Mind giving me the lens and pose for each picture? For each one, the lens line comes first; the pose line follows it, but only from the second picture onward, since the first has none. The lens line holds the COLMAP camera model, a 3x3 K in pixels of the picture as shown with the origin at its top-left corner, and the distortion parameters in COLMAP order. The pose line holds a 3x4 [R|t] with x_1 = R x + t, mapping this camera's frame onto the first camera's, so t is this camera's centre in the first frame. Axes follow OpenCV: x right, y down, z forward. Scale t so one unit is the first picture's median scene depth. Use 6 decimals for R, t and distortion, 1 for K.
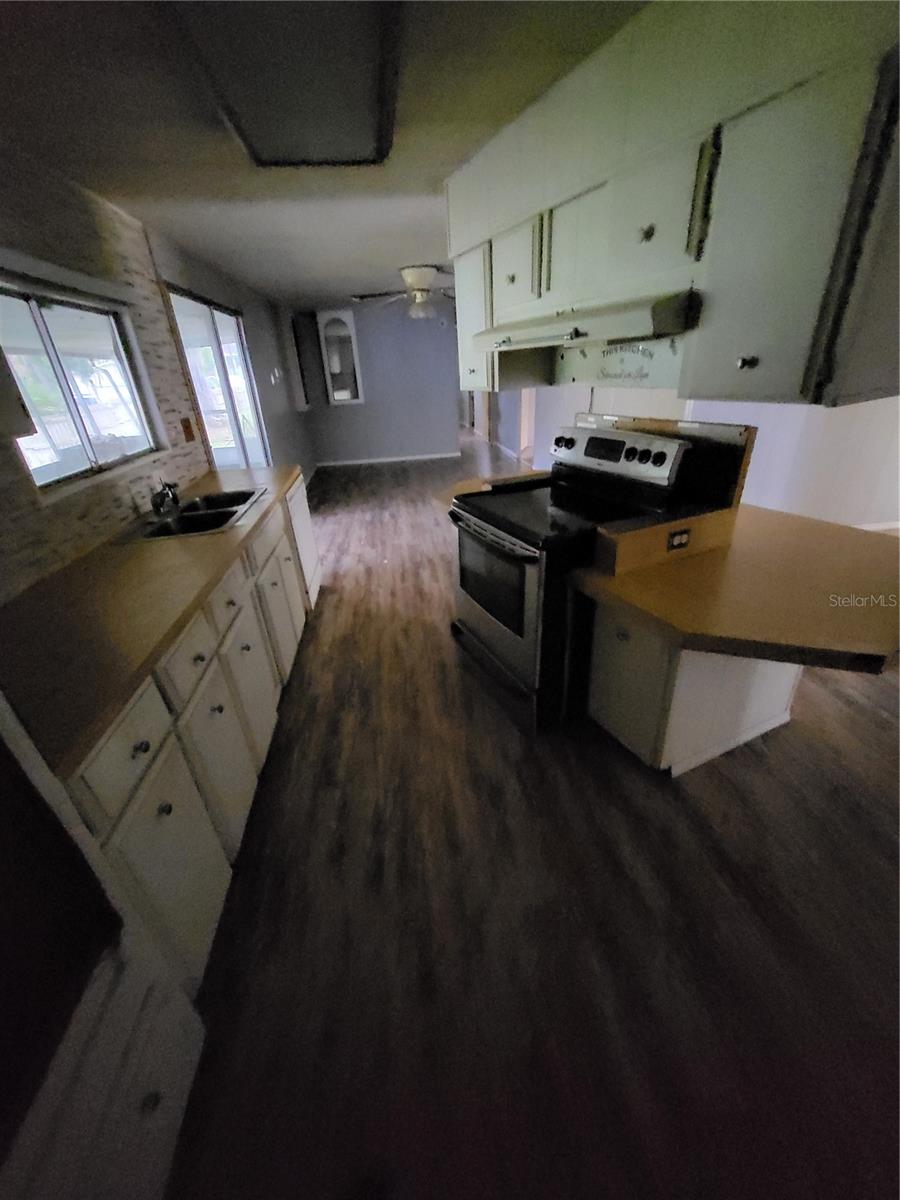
lens RADIAL K [[479.9, 0, 456.2], [0, 479.9, 606.9], [0, 0, 1]] dist [0.009386, -0.000047]
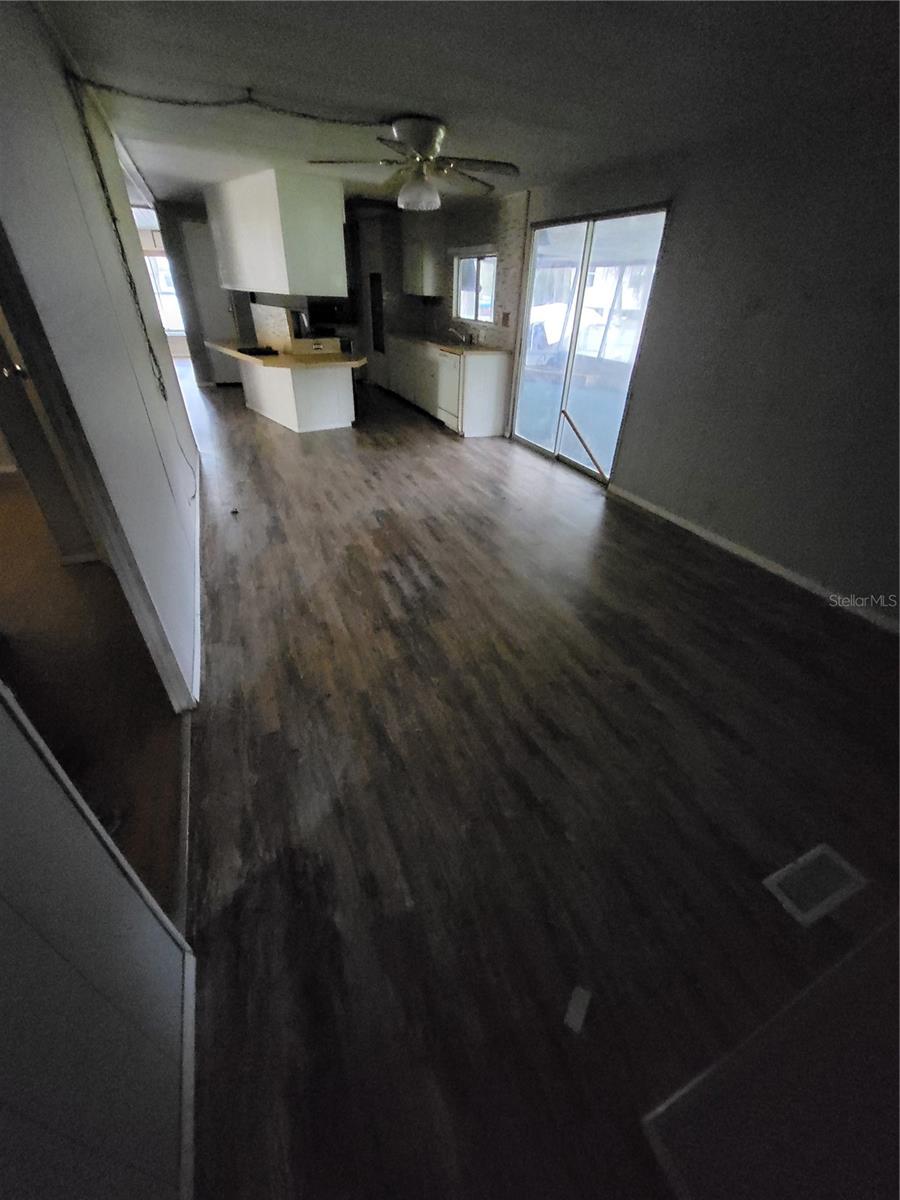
lens RADIAL K [[479.9, 0, 456.2], [0, 479.9, 606.9], [0, 0, 1]] dist [0.009386, -0.000047]
pose [[-0.967510, 0.158691, -0.196829, 0.100683], [-0.093683, 0.498070, 0.862062, -0.976644], [0.234836, 0.852493, -0.467021, 1.940887]]
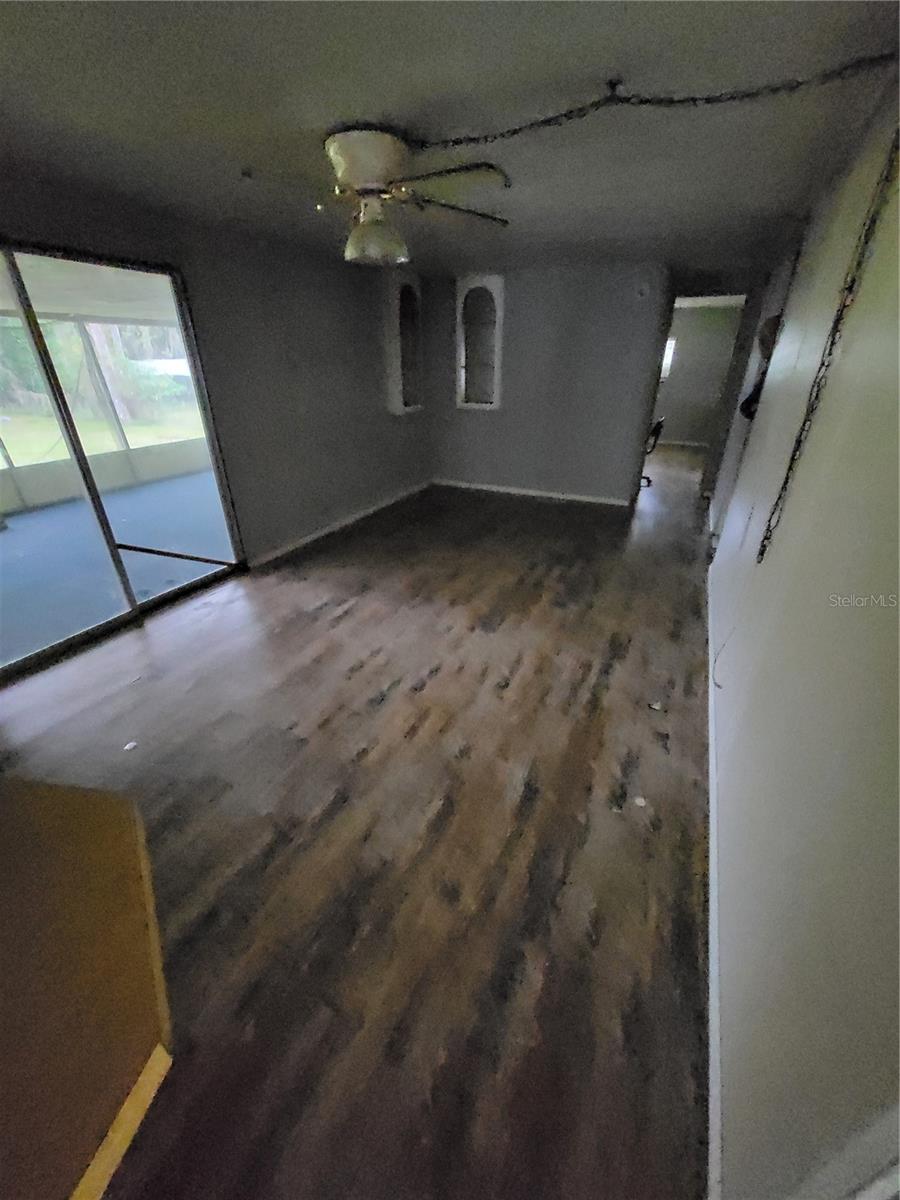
lens RADIAL K [[479.9, 0, 456.2], [0, 479.9, 606.9], [0, 0, 1]] dist [0.009386, -0.000047]
pose [[0.829940, 0.304062, -0.467702, 0.324154], [-0.292898, 0.951052, 0.098547, -0.373087], [0.474773, 0.055201, 0.878375, 0.687221]]
